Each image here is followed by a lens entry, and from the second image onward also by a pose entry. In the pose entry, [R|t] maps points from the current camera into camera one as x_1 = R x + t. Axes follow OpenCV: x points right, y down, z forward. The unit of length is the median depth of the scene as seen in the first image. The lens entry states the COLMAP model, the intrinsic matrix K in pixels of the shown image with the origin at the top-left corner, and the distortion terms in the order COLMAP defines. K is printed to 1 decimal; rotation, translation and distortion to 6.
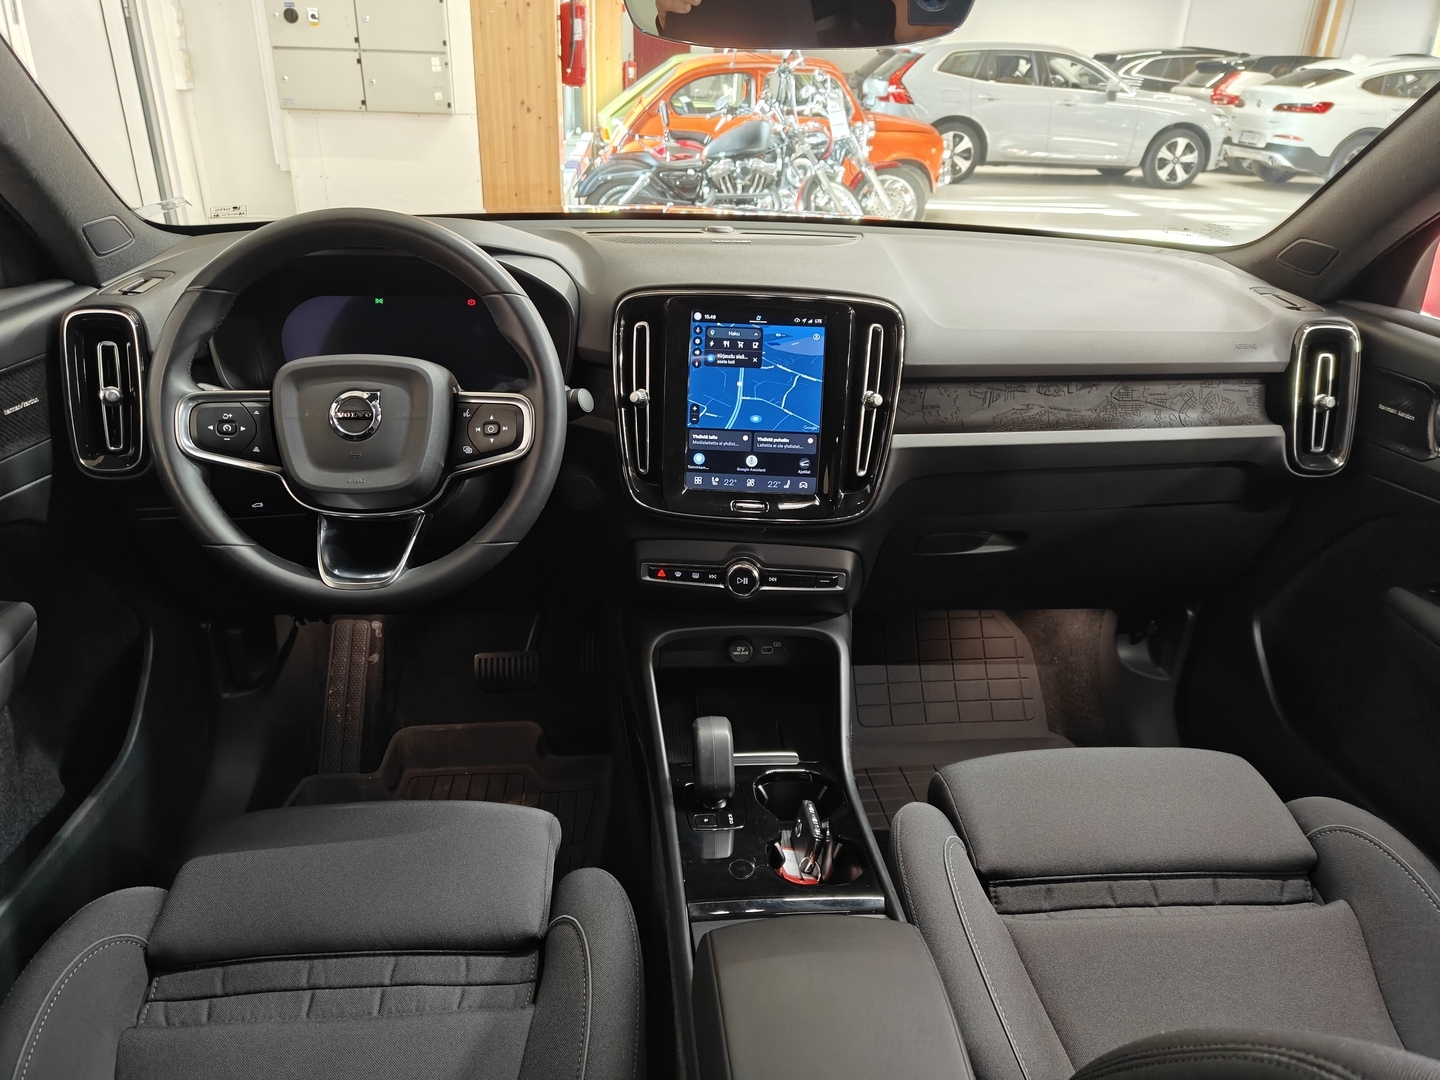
lens RADIAL K [[1010.9, 0, 723.1], [0, 1010.9, 543.0], [0, 0, 1]] dist [0.026092, -0.024983]
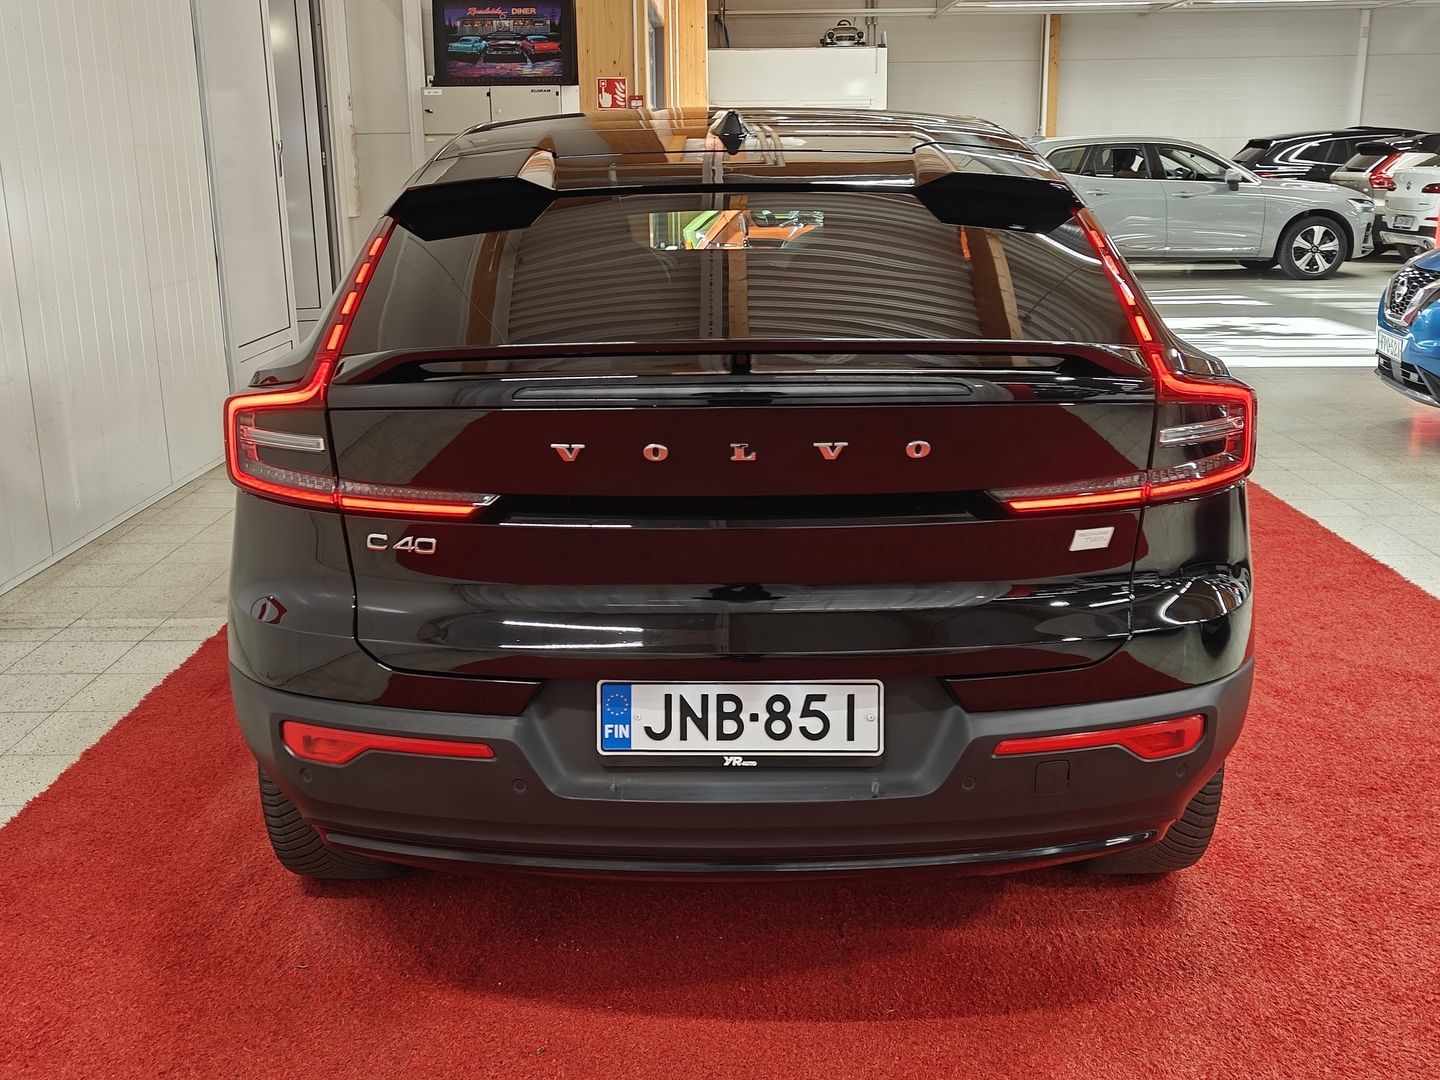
lens RADIAL K [[1460.7, 0, 720.0], [0, 1460.7, 540.0], [0, 0, 1]] dist [0.020305, 0.008252]
pose [[0.995485, -0.018306, -0.093135, 0.363535], [0.000447, 0.982117, -0.188270, 1.318793], [0.094916, 0.187379, 0.977691, -2.976420]]
